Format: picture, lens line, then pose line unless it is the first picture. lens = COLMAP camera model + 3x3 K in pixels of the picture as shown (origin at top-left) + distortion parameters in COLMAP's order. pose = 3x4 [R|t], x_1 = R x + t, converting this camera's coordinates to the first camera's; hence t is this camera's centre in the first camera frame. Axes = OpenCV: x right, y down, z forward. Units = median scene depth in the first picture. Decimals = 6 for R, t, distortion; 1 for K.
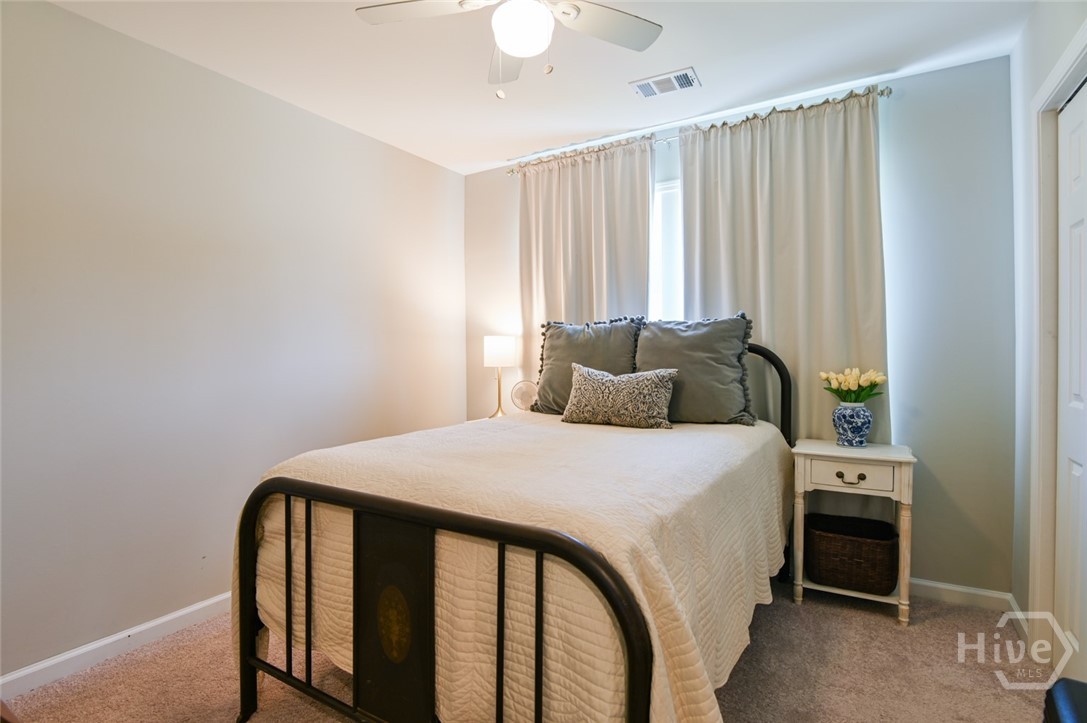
lens RADIAL K [[537.0, 0, 542.5], [0, 537.0, 355.9], [0, 0, 1]] dist [-0.018435, -0.000587]
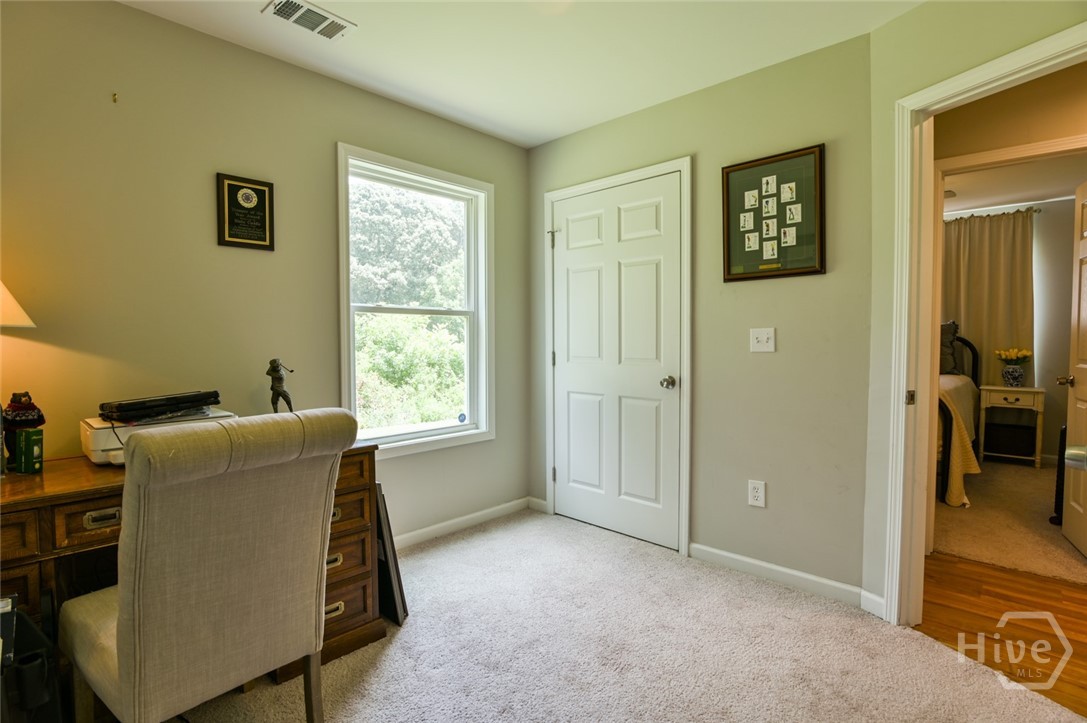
lens RADIAL K [[537.0, 0, 542.7], [0, 537.0, 358.3], [0, 0, 1]] dist [-0.018435, -0.000587]
pose [[0.979500, 0.014801, -0.200899, -0.764679], [-0.009179, 0.999540, 0.028890, 0.017778], [0.201235, -0.026454, 0.979186, -1.322596]]
